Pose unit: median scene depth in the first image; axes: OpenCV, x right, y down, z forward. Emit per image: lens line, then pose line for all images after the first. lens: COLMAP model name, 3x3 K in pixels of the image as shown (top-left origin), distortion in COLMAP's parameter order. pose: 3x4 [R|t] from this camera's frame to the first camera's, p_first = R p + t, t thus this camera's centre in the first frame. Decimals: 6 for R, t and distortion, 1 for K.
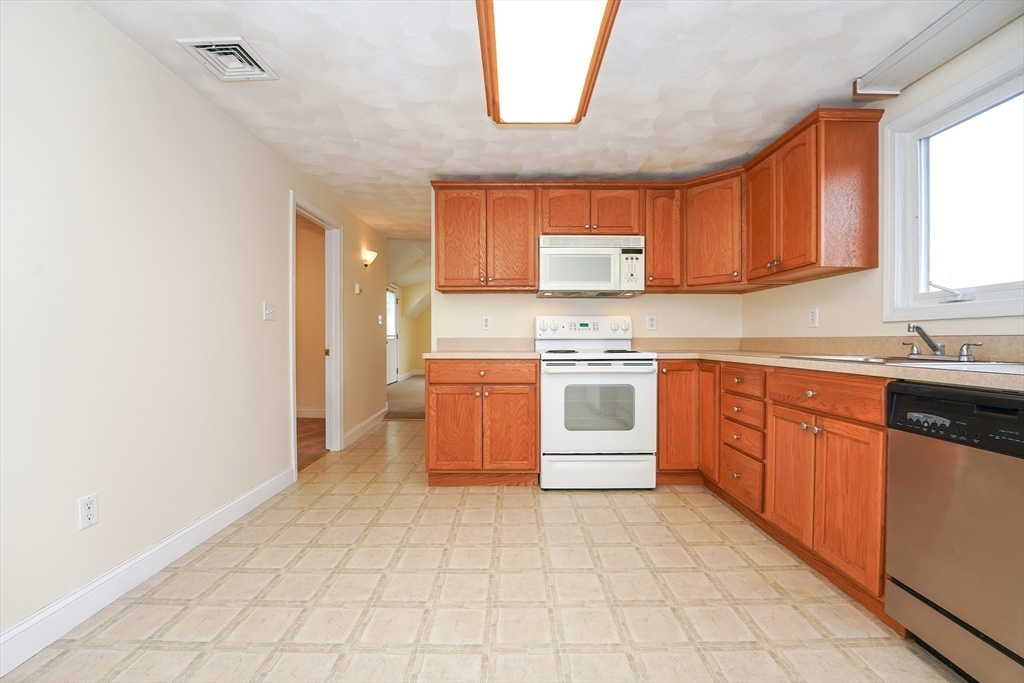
lens RADIAL K [[421.7, 0, 496.8], [0, 421.7, 334.6], [0, 0, 1]] dist [-0.023655, -0.000338]
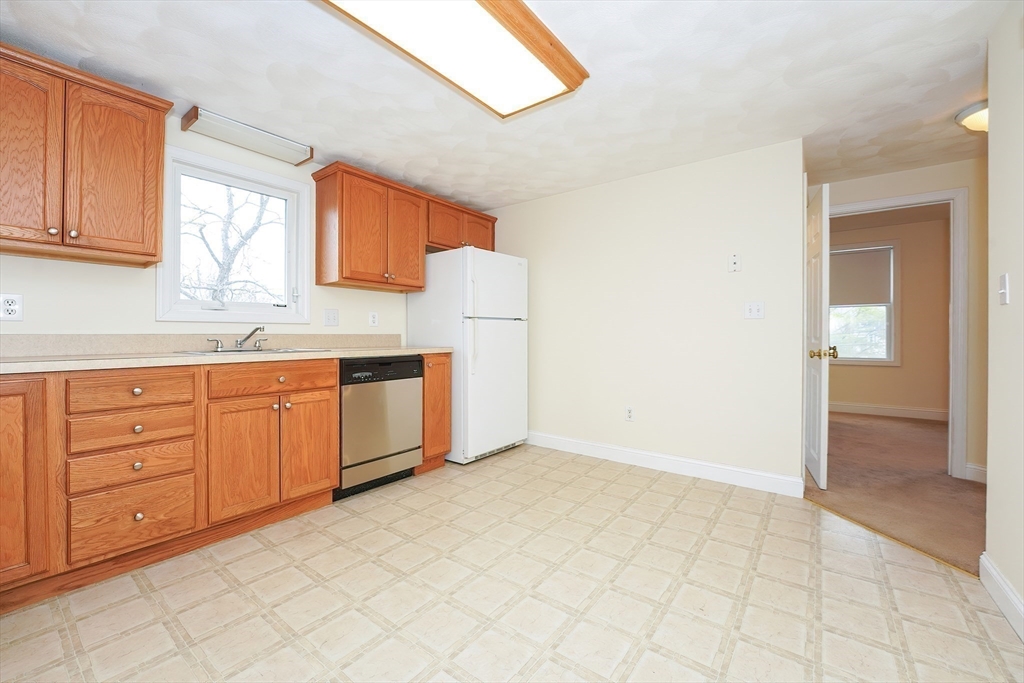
lens RADIAL K [[421.7, 0, 512.9], [0, 421.7, 335.5], [0, 0, 1]] dist [-0.023655, -0.000338]
pose [[-0.826112, 0.003665, 0.563493, -0.582304], [-0.003673, 0.999923, -0.011888, 0.022792], [-0.563493, -0.011891, -0.826035, 1.755506]]
